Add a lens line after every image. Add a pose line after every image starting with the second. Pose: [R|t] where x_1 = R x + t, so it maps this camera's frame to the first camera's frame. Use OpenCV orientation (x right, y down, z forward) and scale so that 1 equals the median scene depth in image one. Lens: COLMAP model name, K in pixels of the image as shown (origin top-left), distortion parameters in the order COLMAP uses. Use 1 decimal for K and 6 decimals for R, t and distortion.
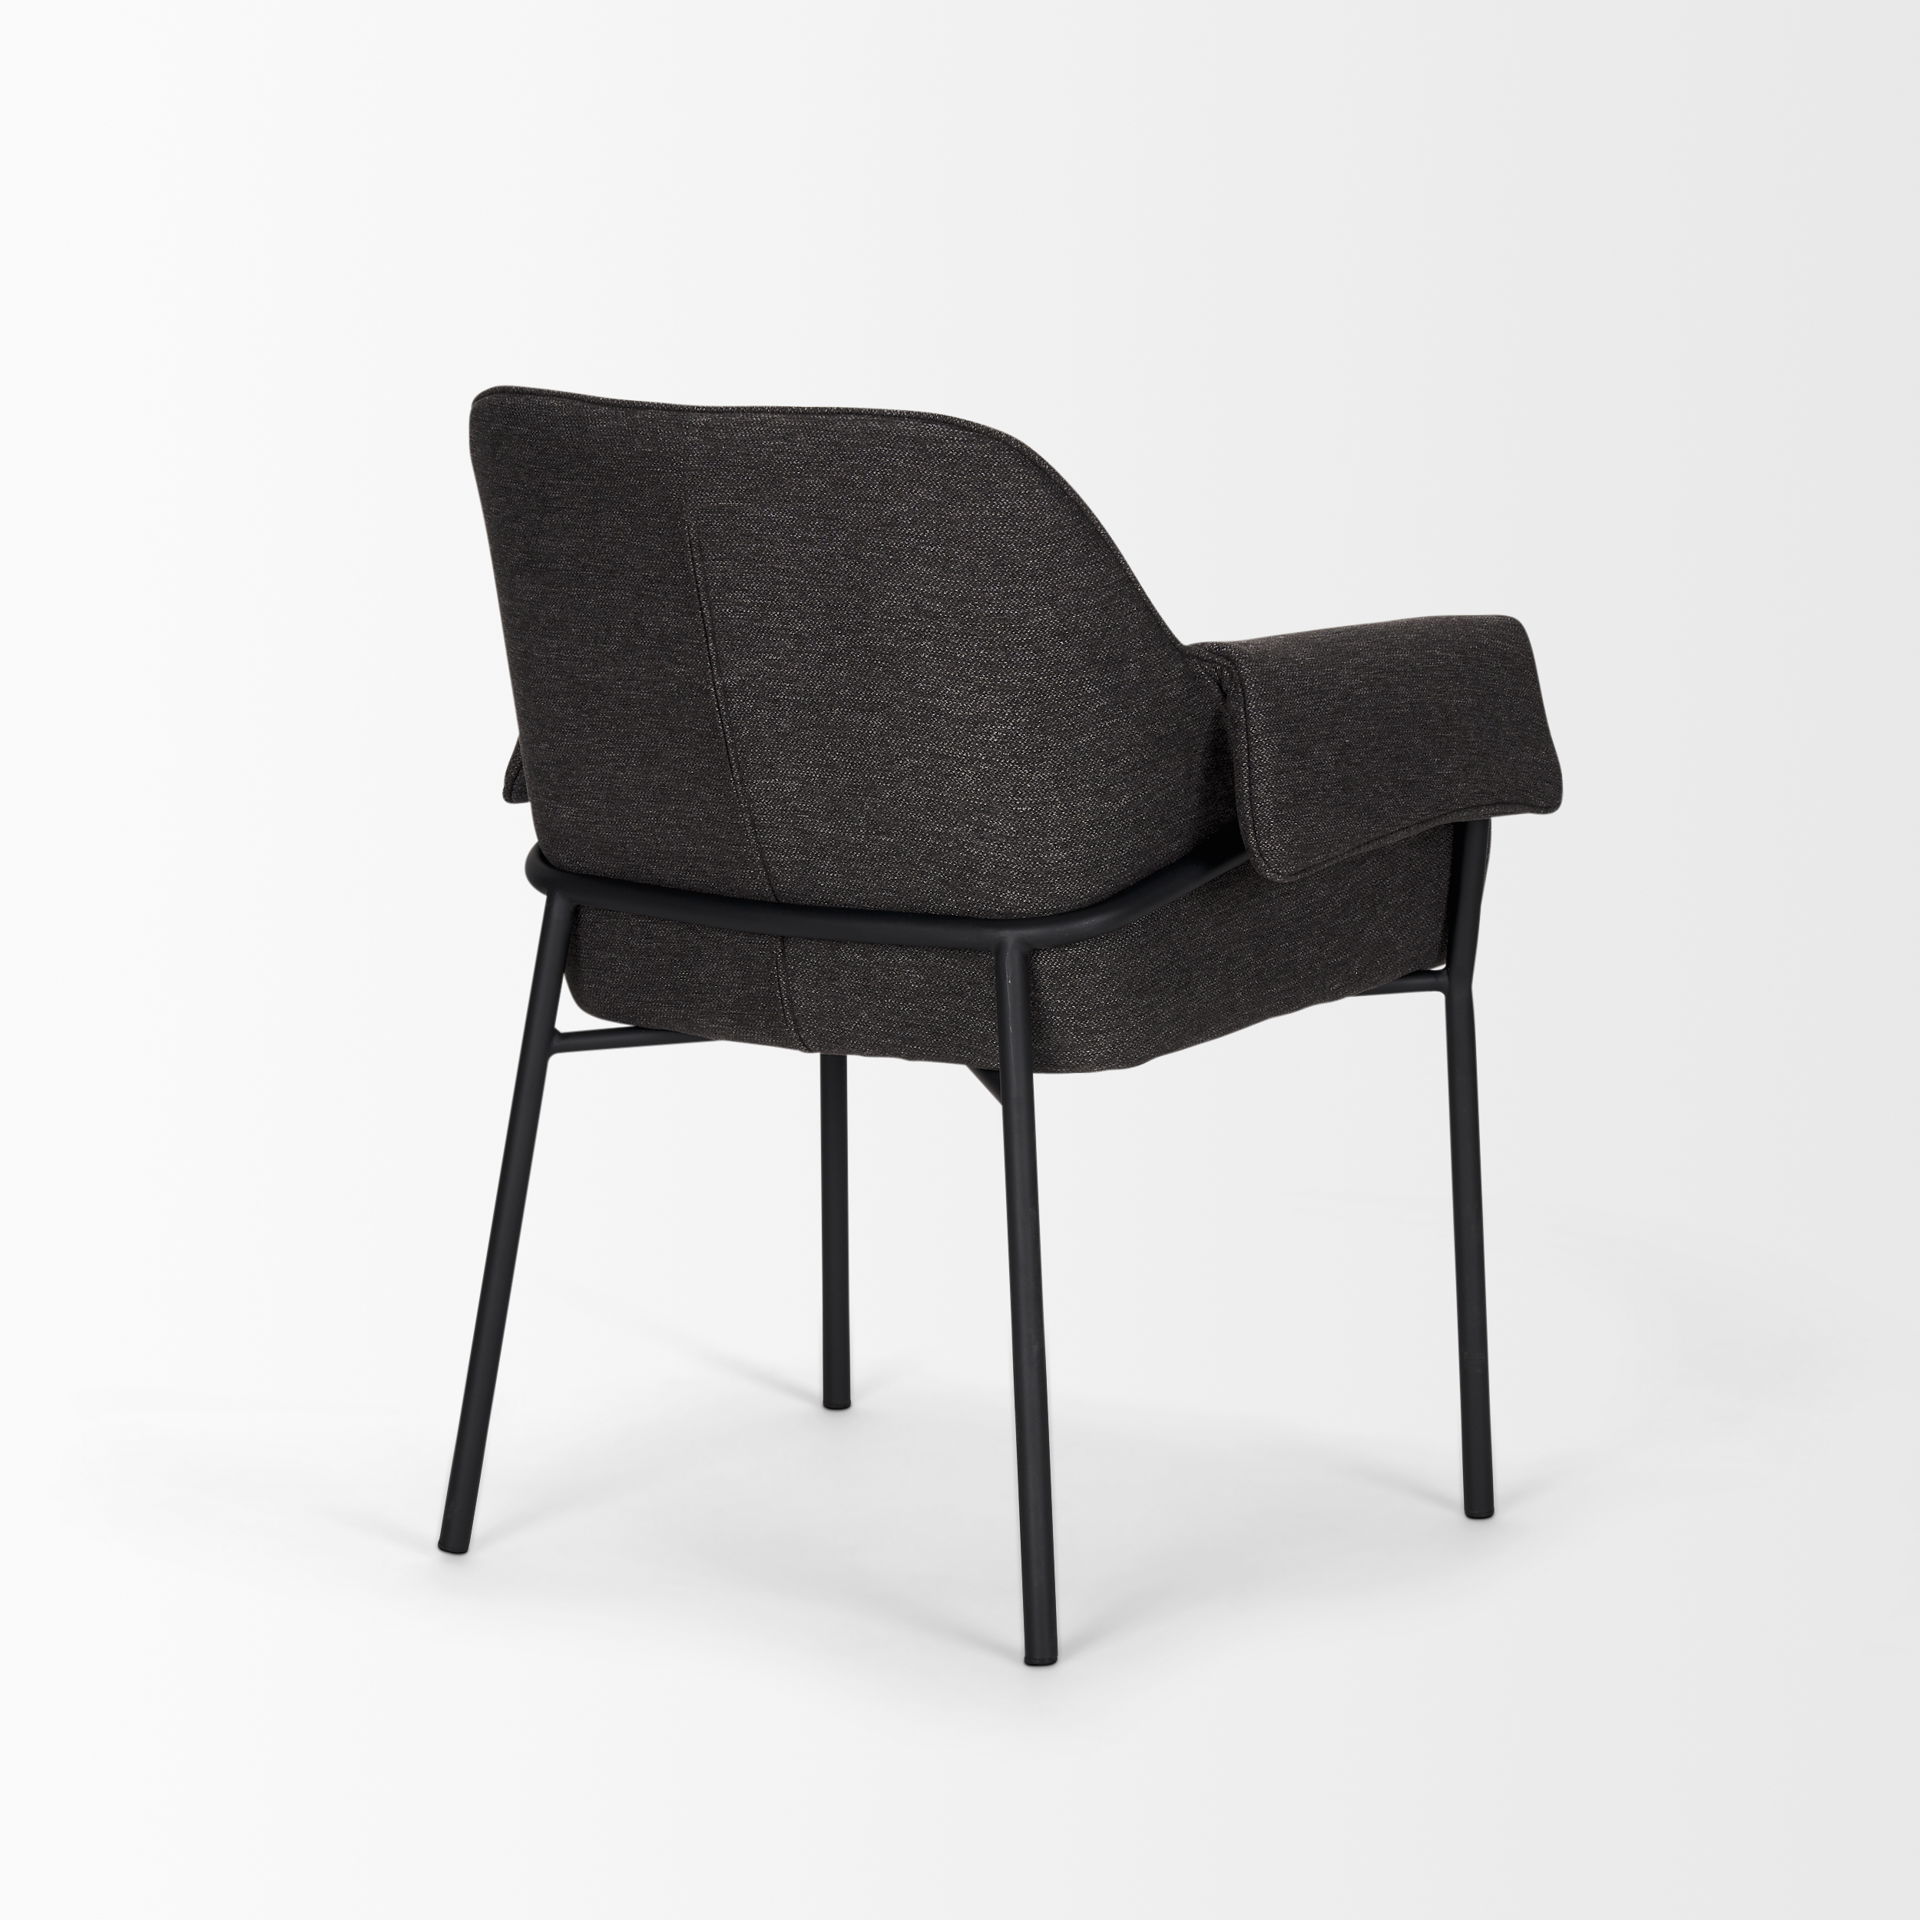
lens RADIAL K [[5646.2, 0, 960.0], [0, 5646.2, 960.0], [0, 0, 1]] dist [0.044103, 1.245203]
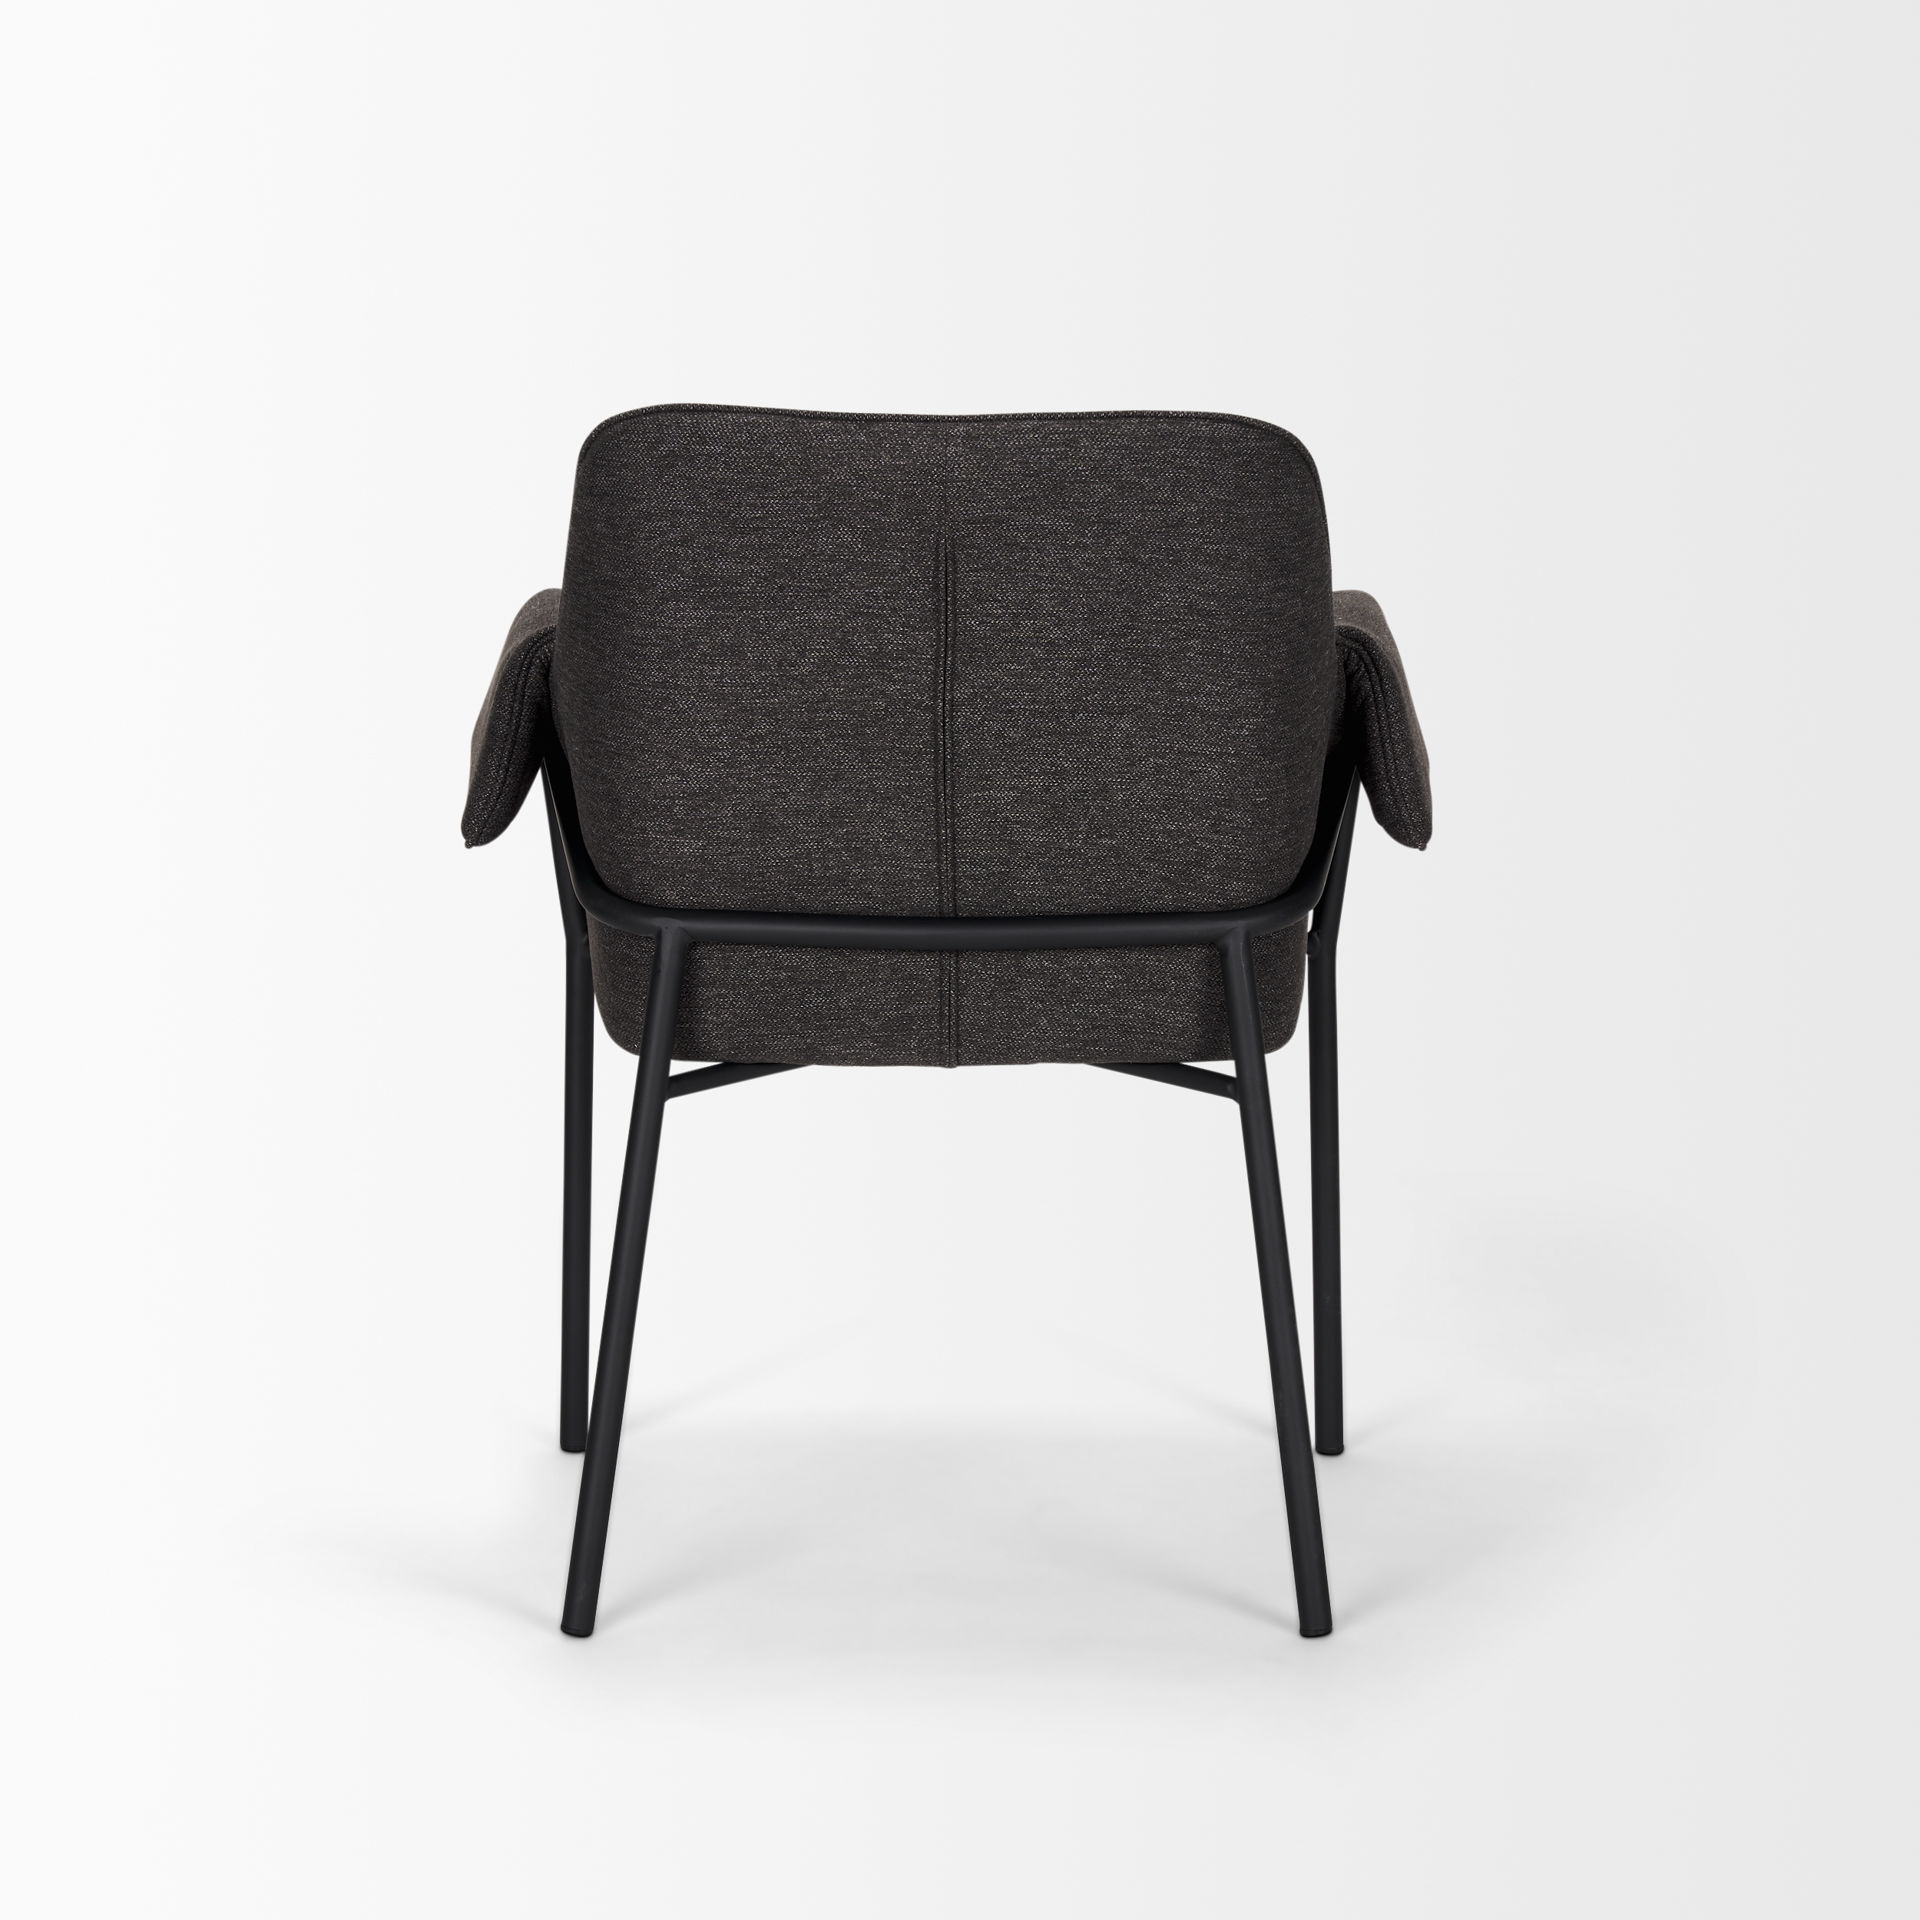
lens RADIAL K [[5646.2, 0, 960.0], [0, 5646.2, 960.0], [0, 0, 1]] dist [0.044103, 1.245203]
pose [[0.823511, -0.091766, 0.559830, -0.598755], [0.090396, 0.995448, 0.030200, -0.033256], [-0.560053, 0.025736, 0.828057, 0.188126]]
